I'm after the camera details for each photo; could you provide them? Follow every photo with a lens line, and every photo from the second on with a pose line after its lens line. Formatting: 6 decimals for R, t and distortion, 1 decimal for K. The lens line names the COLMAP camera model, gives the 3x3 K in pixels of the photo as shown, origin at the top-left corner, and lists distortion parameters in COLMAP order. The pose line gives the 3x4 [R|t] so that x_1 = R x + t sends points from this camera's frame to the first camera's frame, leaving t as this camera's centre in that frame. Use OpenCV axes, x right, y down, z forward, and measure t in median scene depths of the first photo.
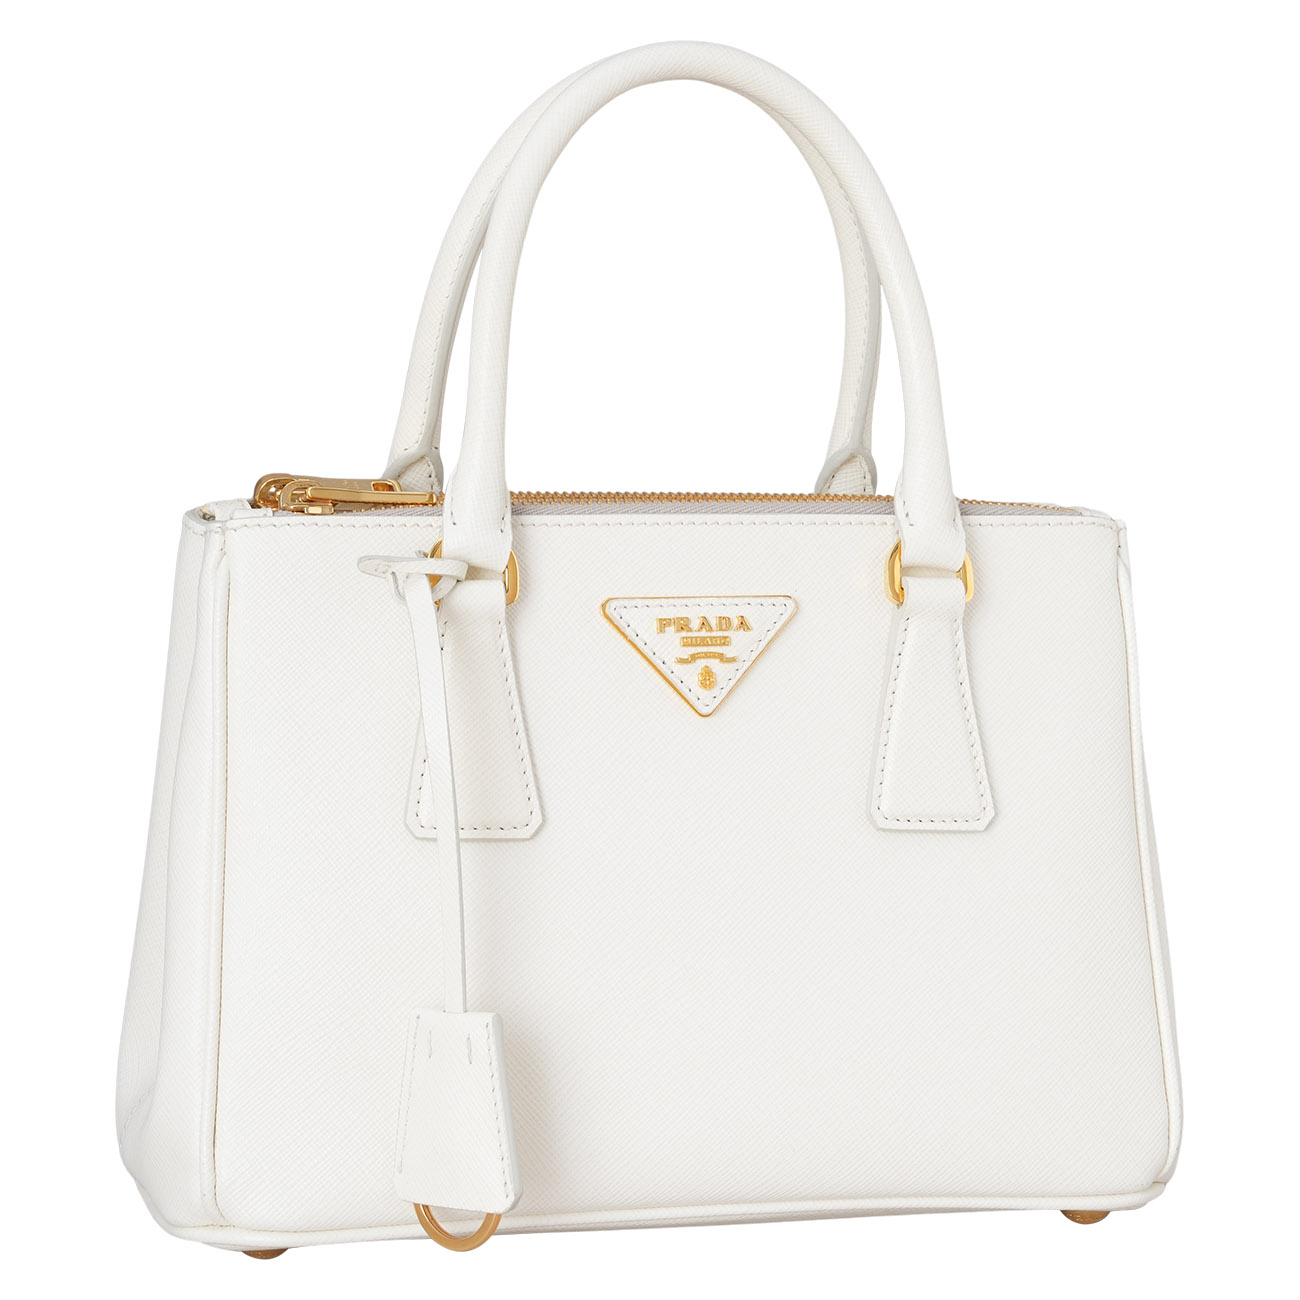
lens RADIAL K [[4303.0, 0, 642.1], [0, 4303.0, 649.8], [0, 0, 1]] dist [0.414105, 0.000000]
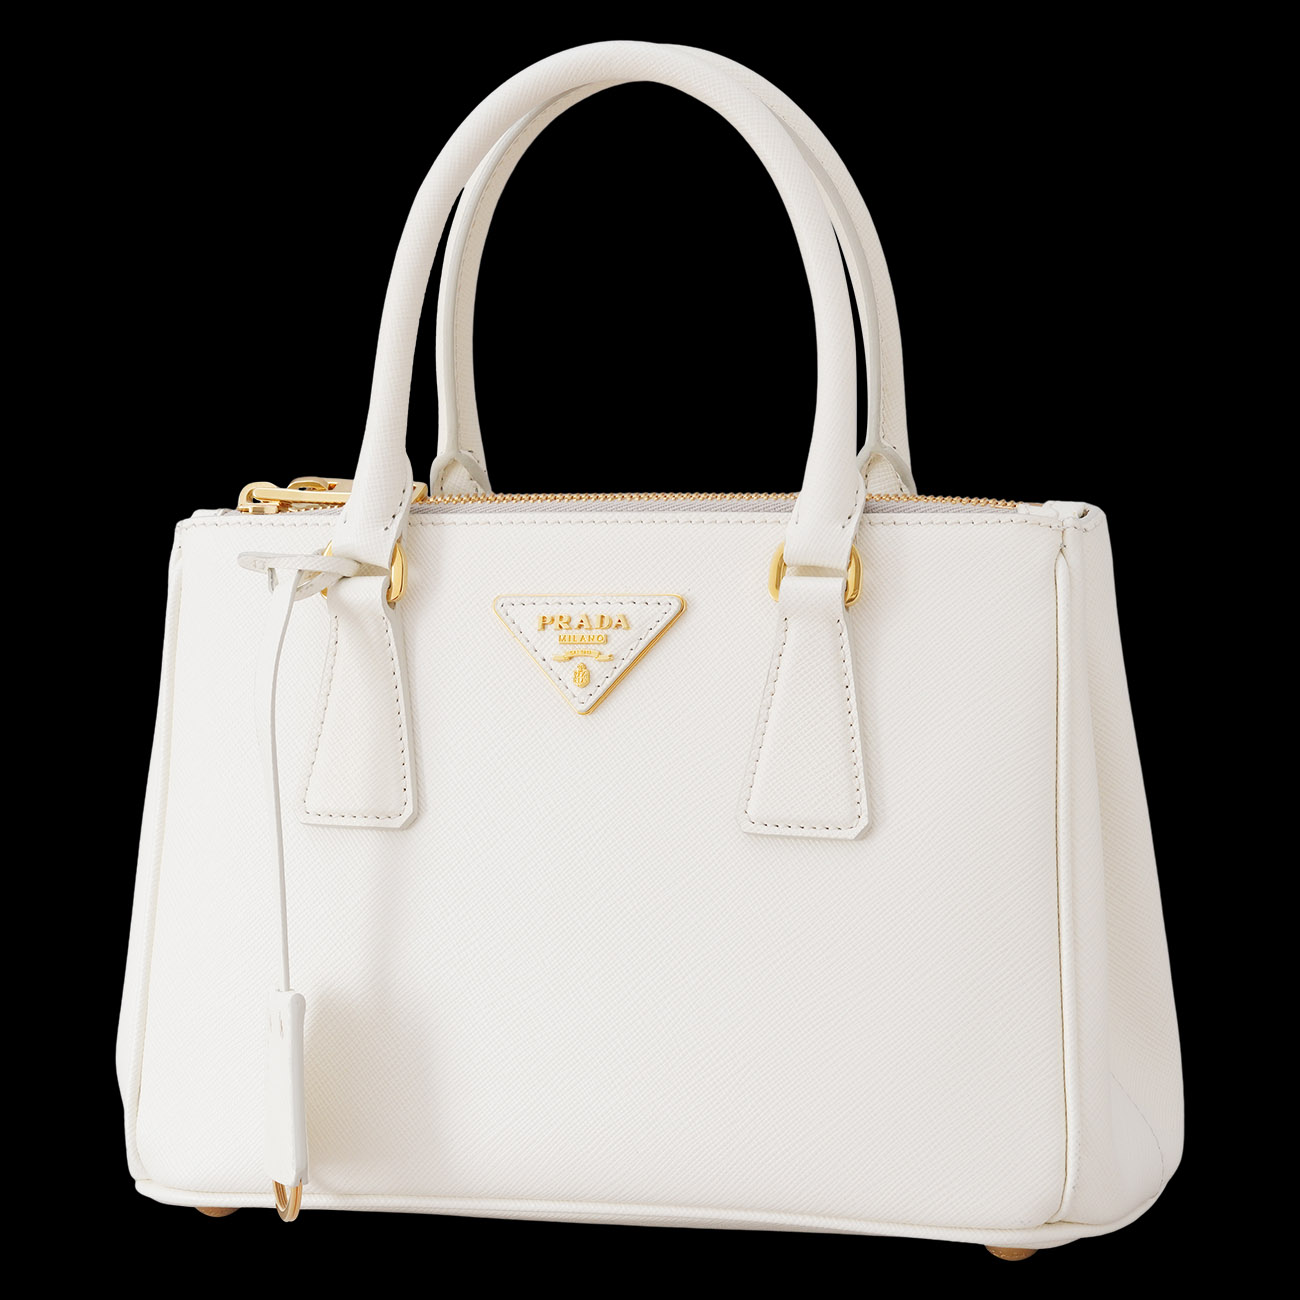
lens RADIAL K [[4303.0, 0, 643.7], [0, 4303.0, 658.8], [0, 0, 1]] dist [0.414105, 0.000000]
pose [[0.837764, 0.013136, -0.545874, 0.573395], [-0.019131, 0.999803, -0.005301, 0.007652], [0.545697, 0.014884, 0.837851, 0.168097]]
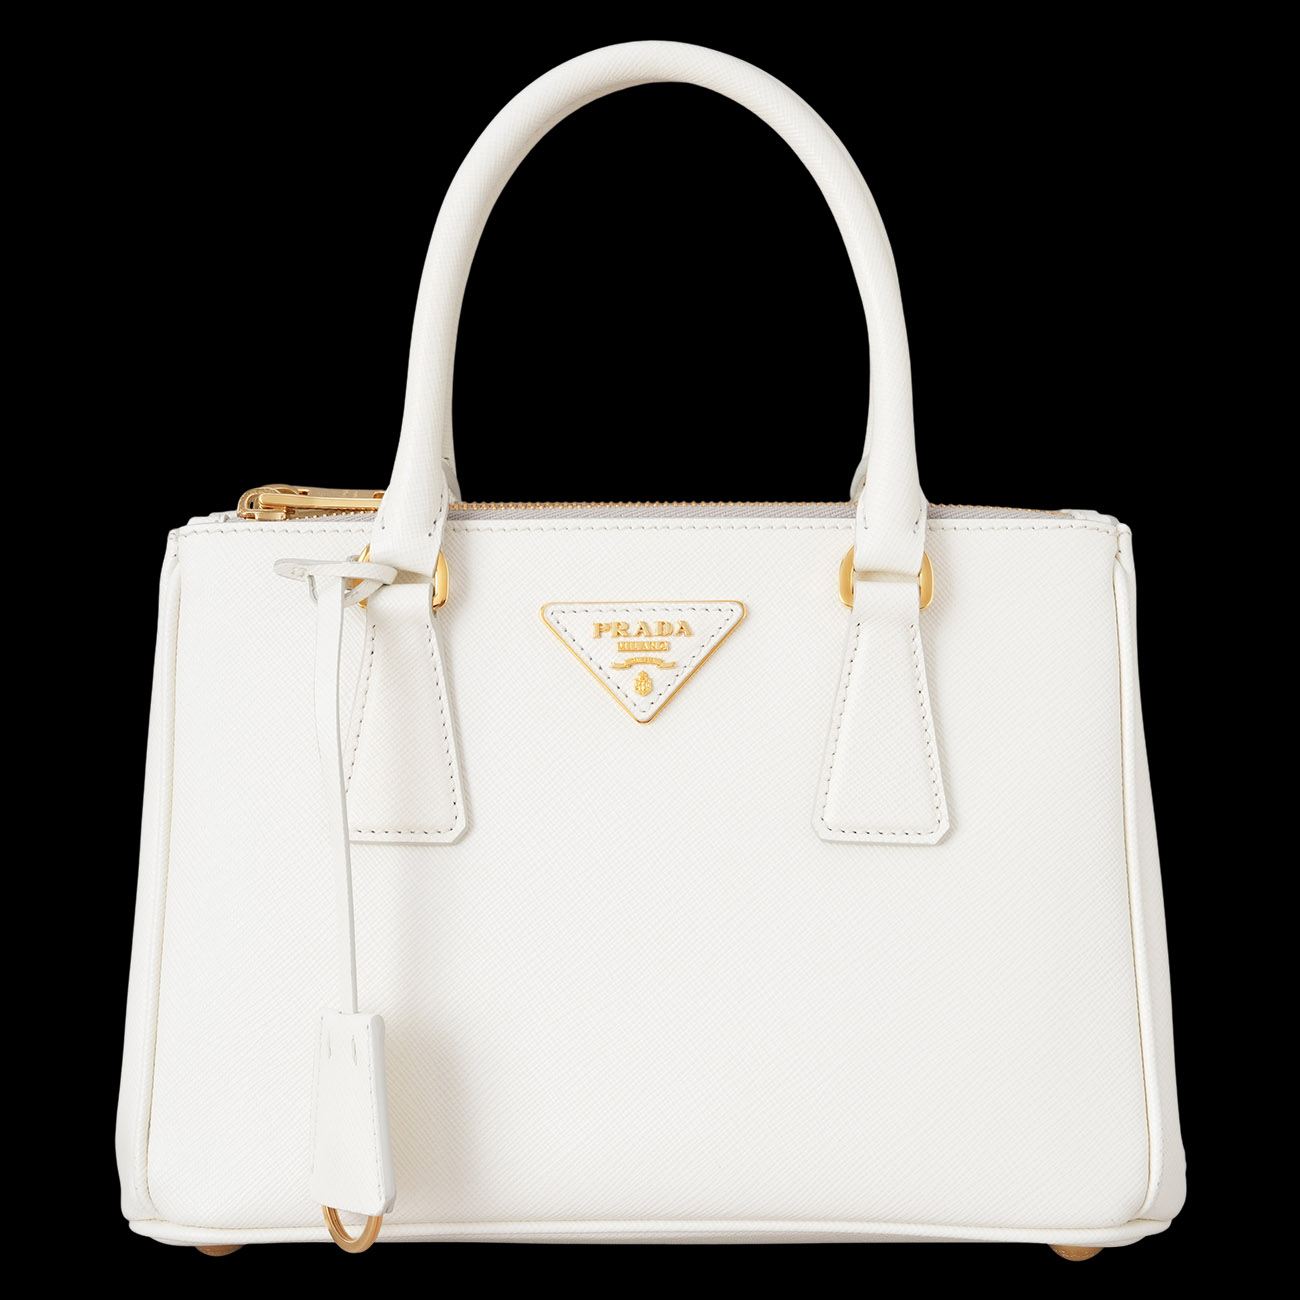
lens RADIAL K [[4303.0, 0, 655.9], [0, 4303.0, 650.7], [0, 0, 1]] dist [0.414105, 0.000000]
pose [[0.954700, 0.001391, -0.297566, 0.310590], [-0.006847, 0.999827, -0.017294, 0.015966], [0.297491, 0.018548, 0.954545, 0.060393]]
